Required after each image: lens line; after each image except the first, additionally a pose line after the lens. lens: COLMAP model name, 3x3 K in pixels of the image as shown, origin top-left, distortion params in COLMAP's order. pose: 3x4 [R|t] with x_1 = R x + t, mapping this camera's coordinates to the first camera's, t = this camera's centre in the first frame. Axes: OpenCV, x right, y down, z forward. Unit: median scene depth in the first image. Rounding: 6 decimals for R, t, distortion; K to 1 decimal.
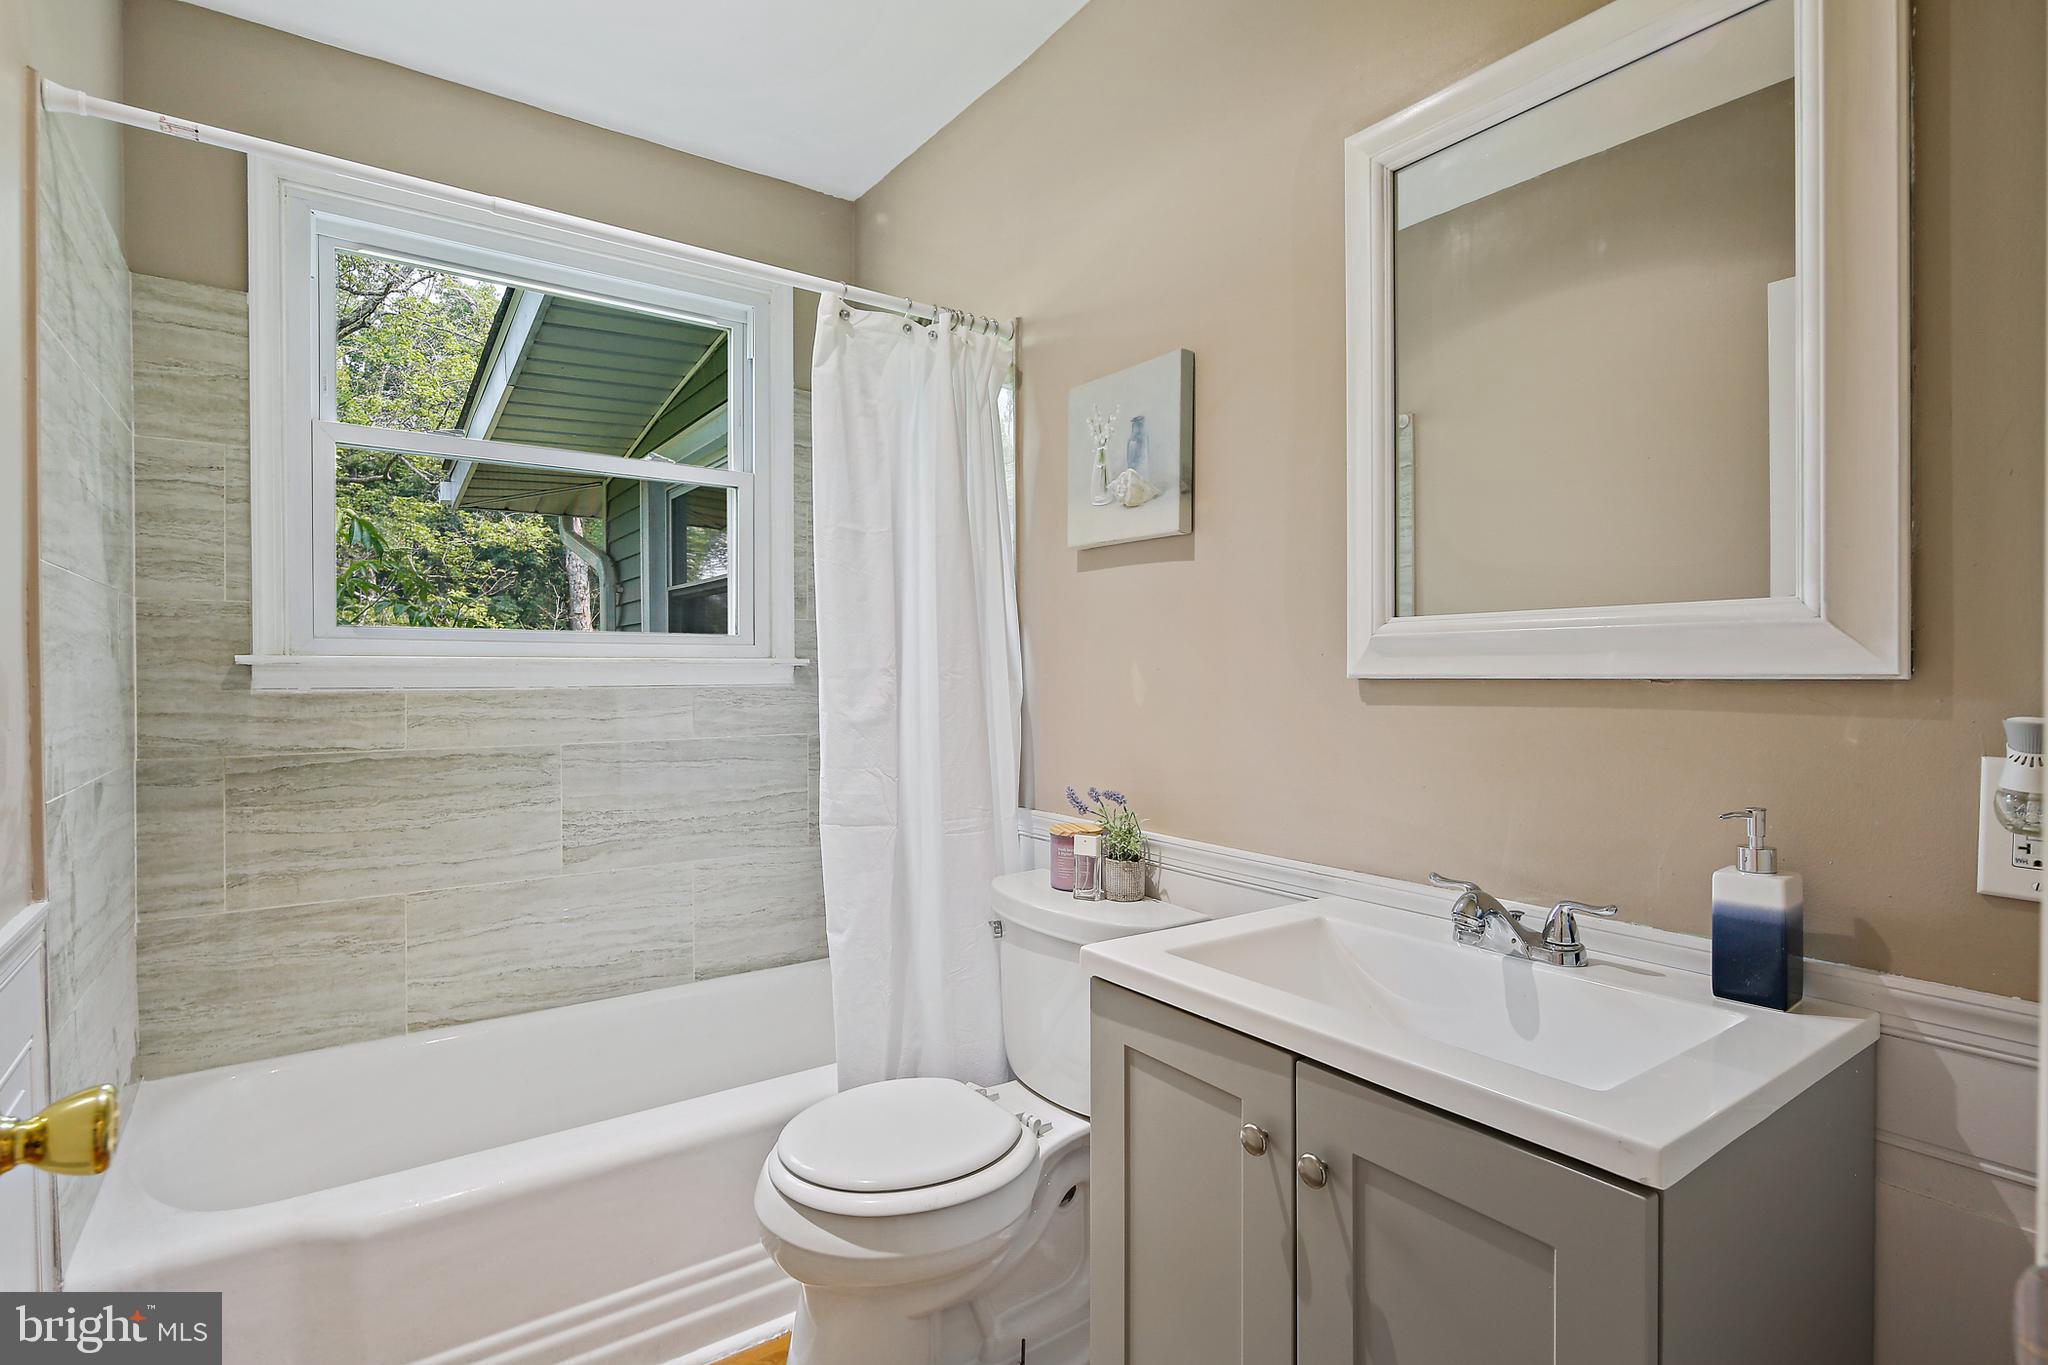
lens RADIAL K [[999.7, 0, 1016.4], [0, 999.7, 678.2], [0, 0, 1]] dist [0.006876, -0.005262]
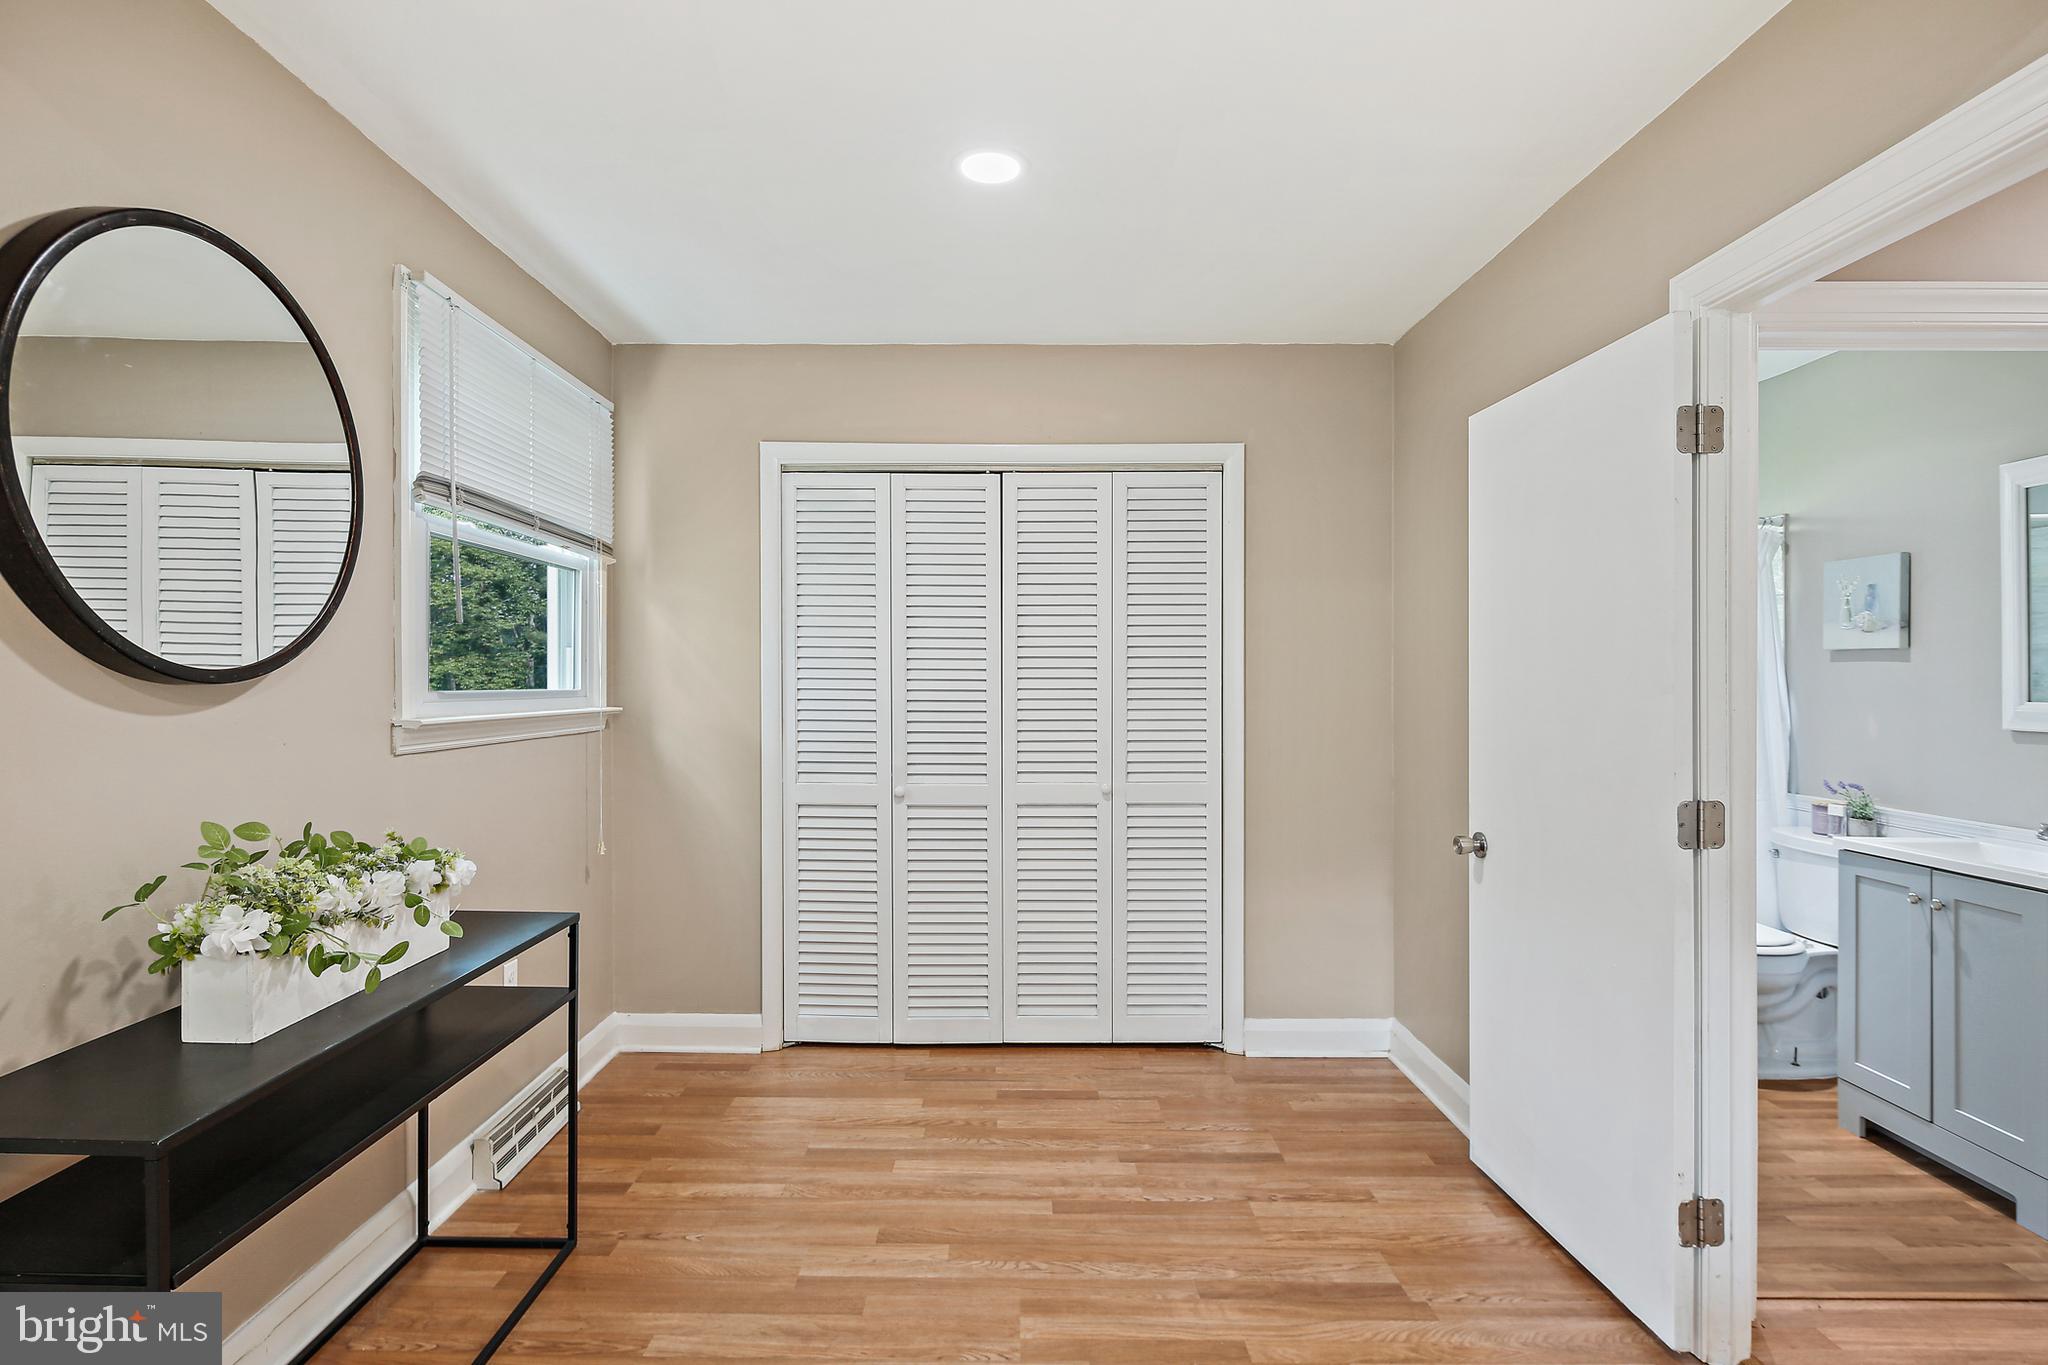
lens RADIAL K [[999.7, 0, 1008.3], [0, 999.7, 679.1], [0, 0, 1]] dist [0.006876, -0.005262]
pose [[0.813719, 0.002187, -0.581254, -0.104117], [-0.004420, 0.999987, -0.002425, -0.071496], [0.581242, 0.004542, 0.813718, -1.466221]]
